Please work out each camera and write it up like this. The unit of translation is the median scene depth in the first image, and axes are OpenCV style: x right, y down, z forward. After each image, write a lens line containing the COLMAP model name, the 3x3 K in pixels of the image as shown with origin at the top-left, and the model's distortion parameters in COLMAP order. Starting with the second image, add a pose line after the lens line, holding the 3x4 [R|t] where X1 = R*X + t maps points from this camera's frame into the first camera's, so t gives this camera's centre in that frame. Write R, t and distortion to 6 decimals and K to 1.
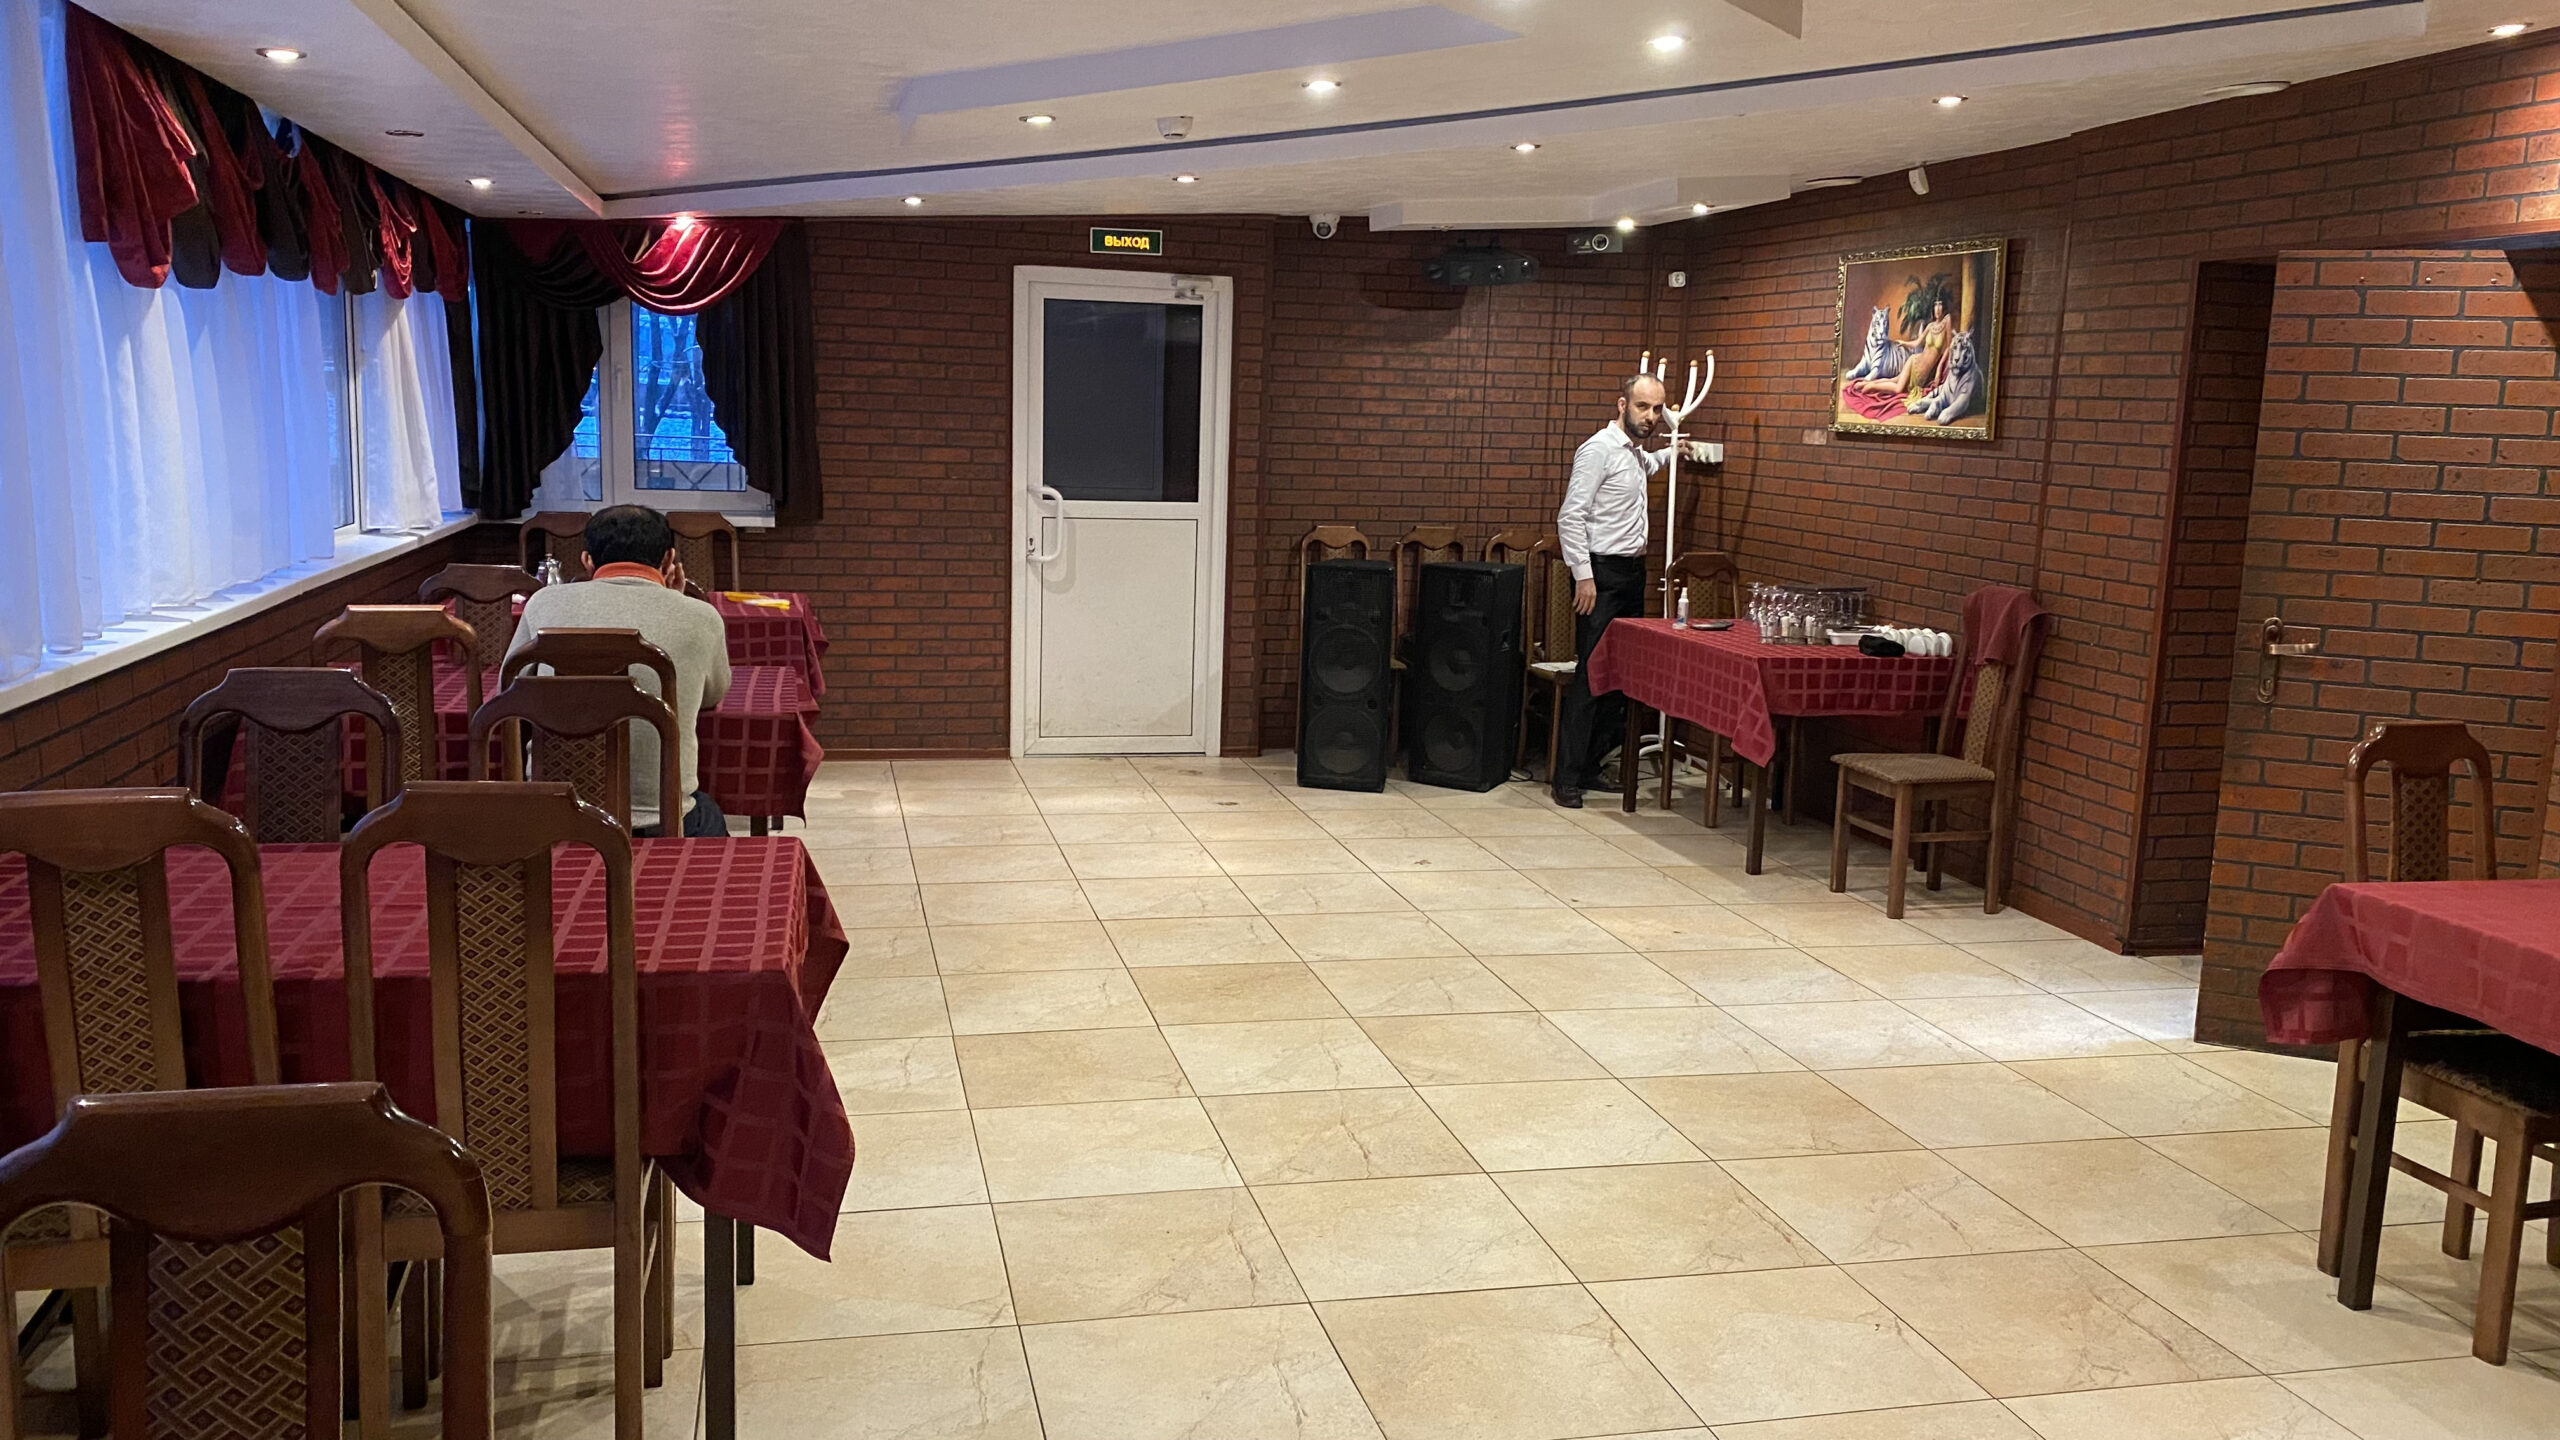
lens RADIAL K [[1955.0, 0, 1280.0], [0, 1955.0, 720.0], [0, 0, 1]] dist [0.017351, -0.014227]
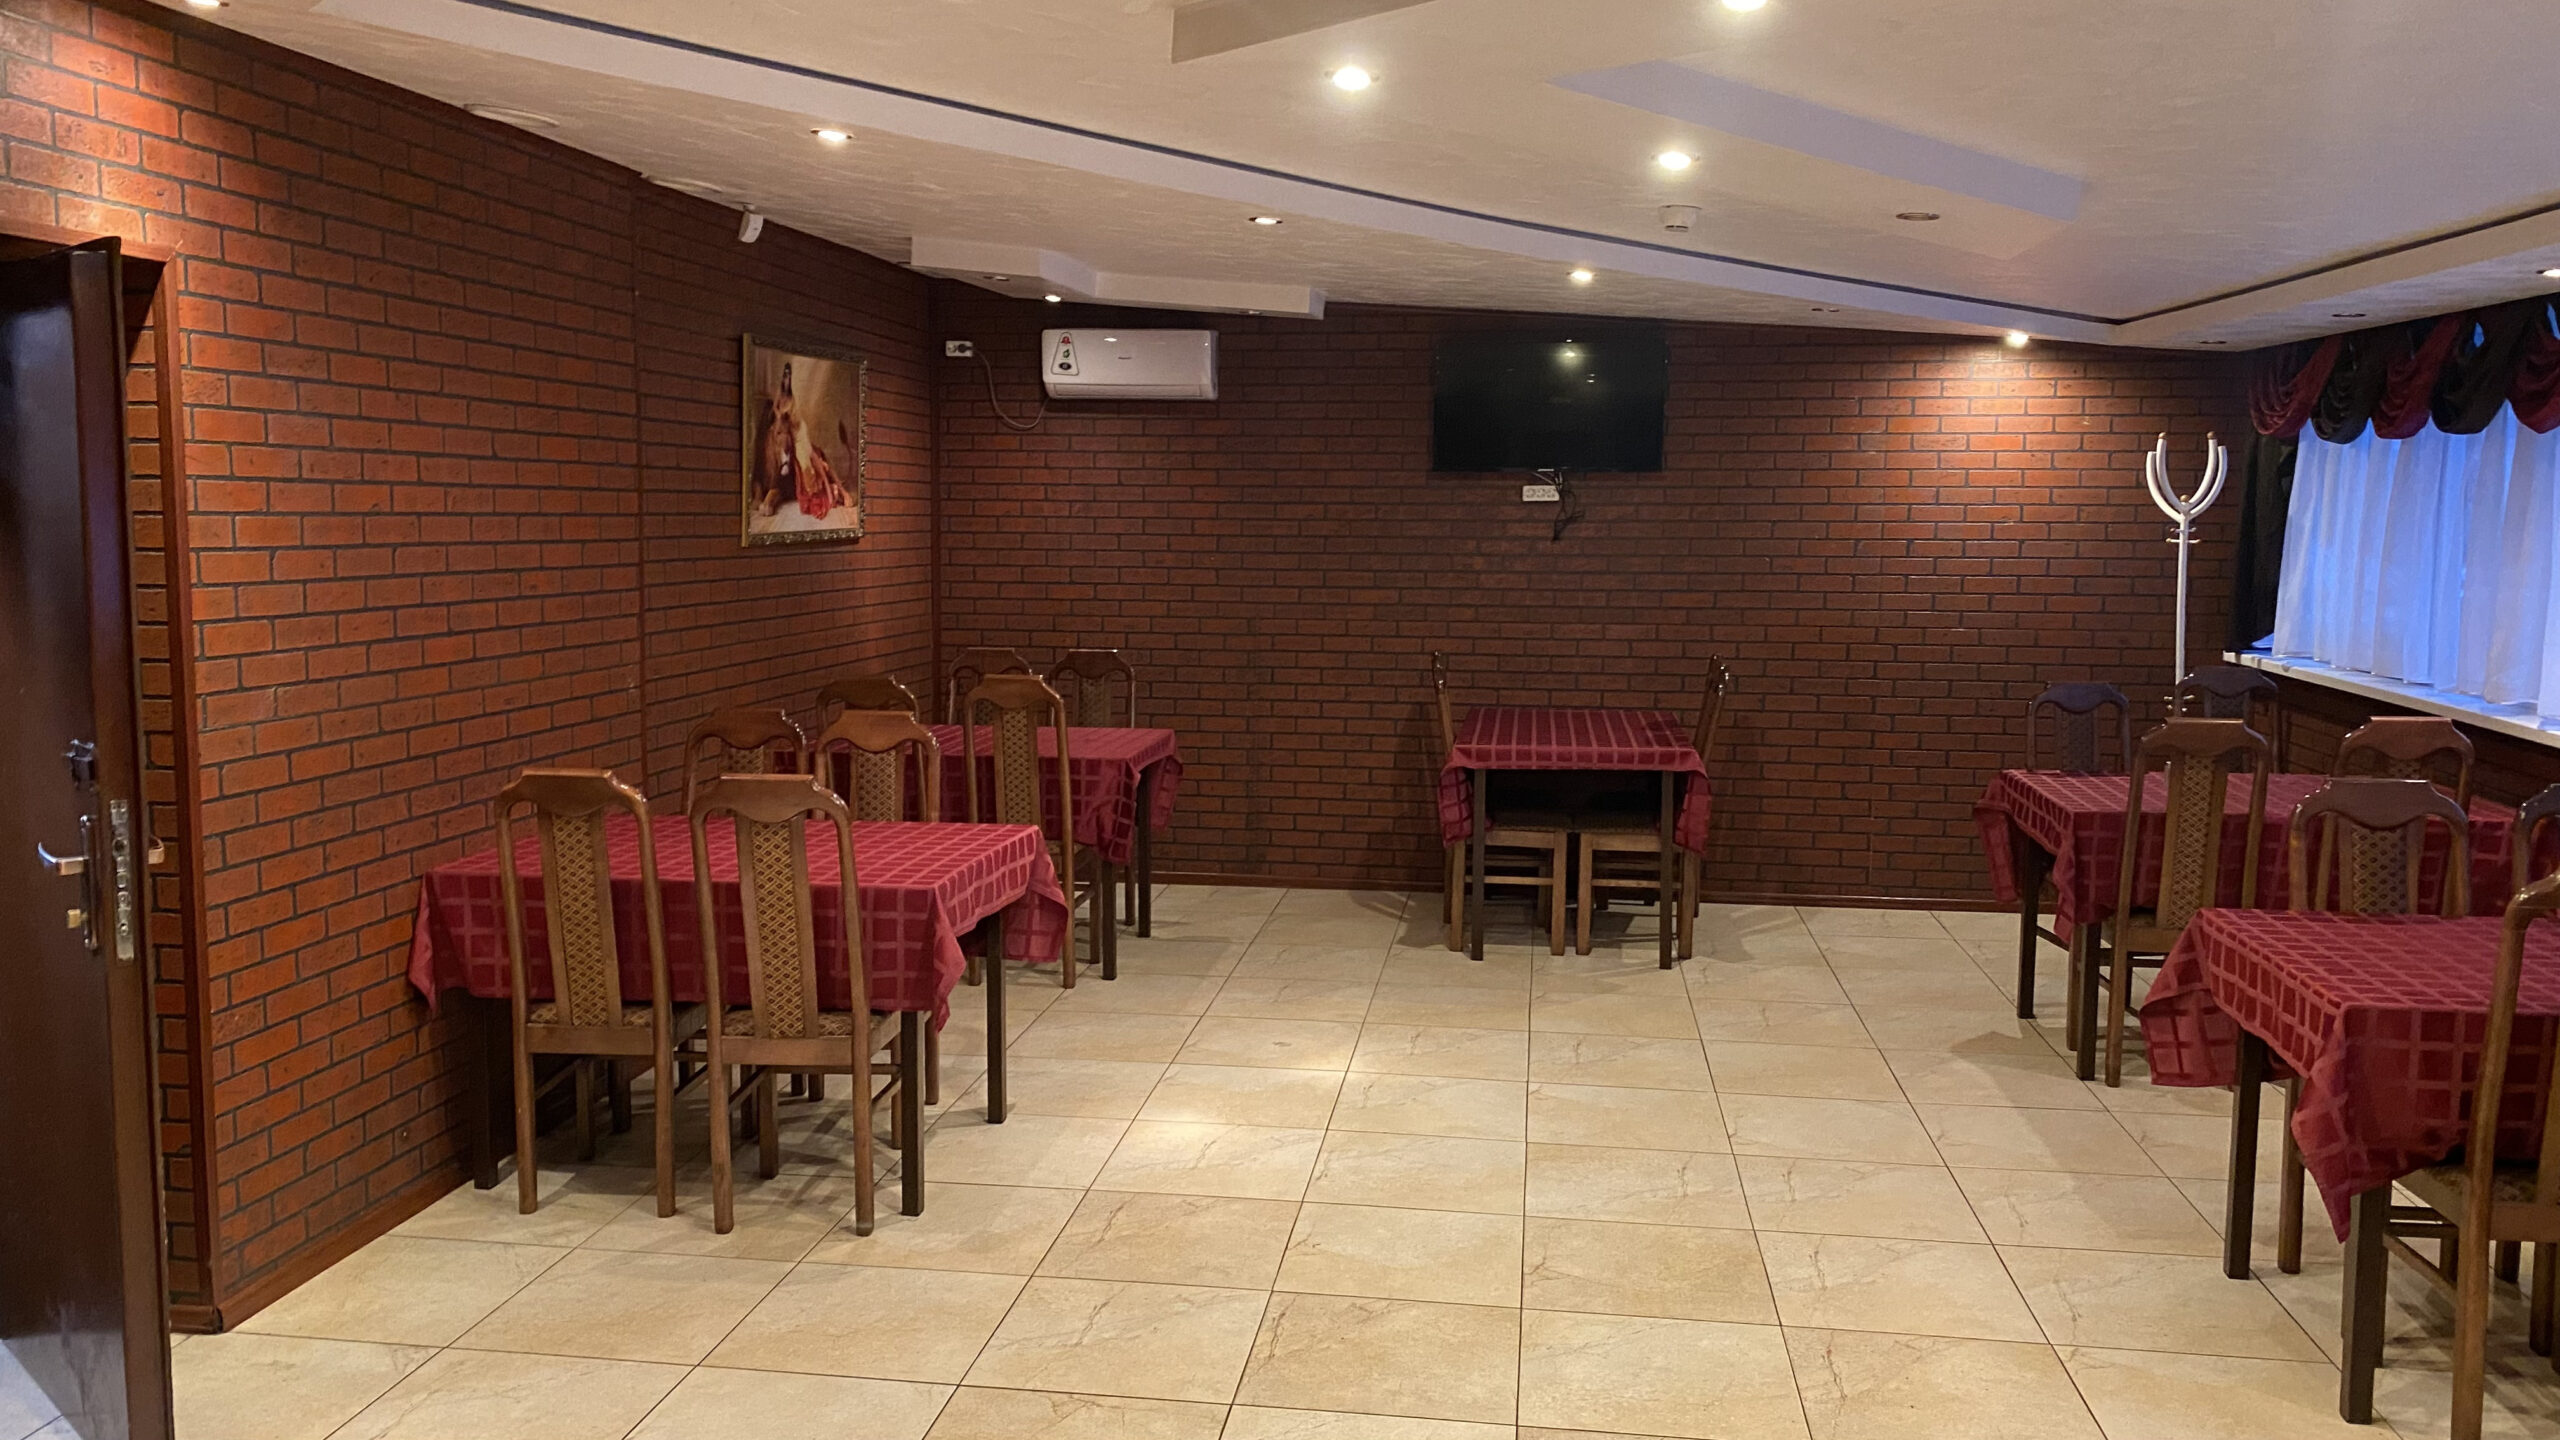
lens RADIAL K [[1955.0, 0, 1280.0], [0, 1955.0, 720.0], [0, 0, 1]] dist [0.017351, -0.014227]
pose [[-0.930261, -0.079094, 0.358271, -0.087473], [0.023452, 0.961671, 0.273200, -0.329137], [-0.366147, 0.262550, -0.892751, 1.901726]]
